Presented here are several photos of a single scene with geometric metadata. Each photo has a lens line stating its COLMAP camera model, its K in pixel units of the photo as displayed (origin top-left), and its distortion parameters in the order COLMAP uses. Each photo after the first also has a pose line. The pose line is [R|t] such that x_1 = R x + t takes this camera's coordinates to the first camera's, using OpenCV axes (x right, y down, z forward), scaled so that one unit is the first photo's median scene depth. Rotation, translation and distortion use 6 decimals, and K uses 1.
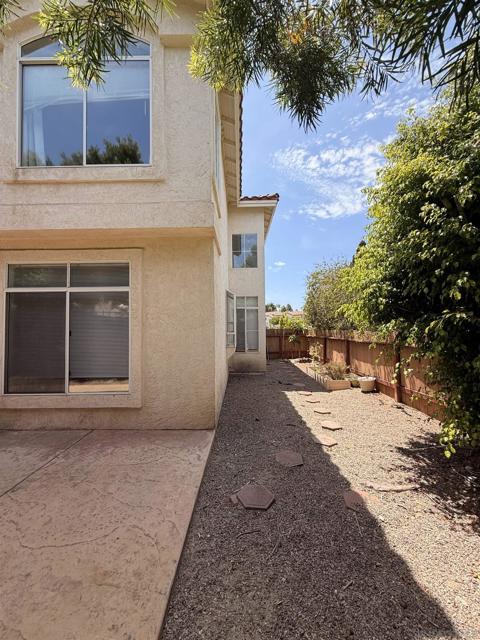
lens RADIAL K [[255.8, 0, 238.4], [0, 255.8, 318.6], [0, 0, 1]] dist [0.003823, 0.000288]
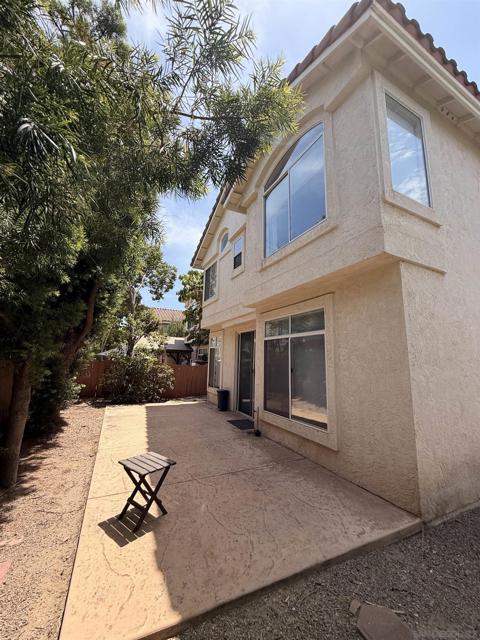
lens RADIAL K [[255.8, 0, 238.9], [0, 255.8, 319.1], [0, 0, 1]] dist [0.003823, 0.000288]
pose [[0.450053, -0.121697, -0.884670, 0.399801], [-0.000328, 0.990648, -0.136443, -0.022439], [0.893002, 0.061697, 0.445804, 0.199428]]
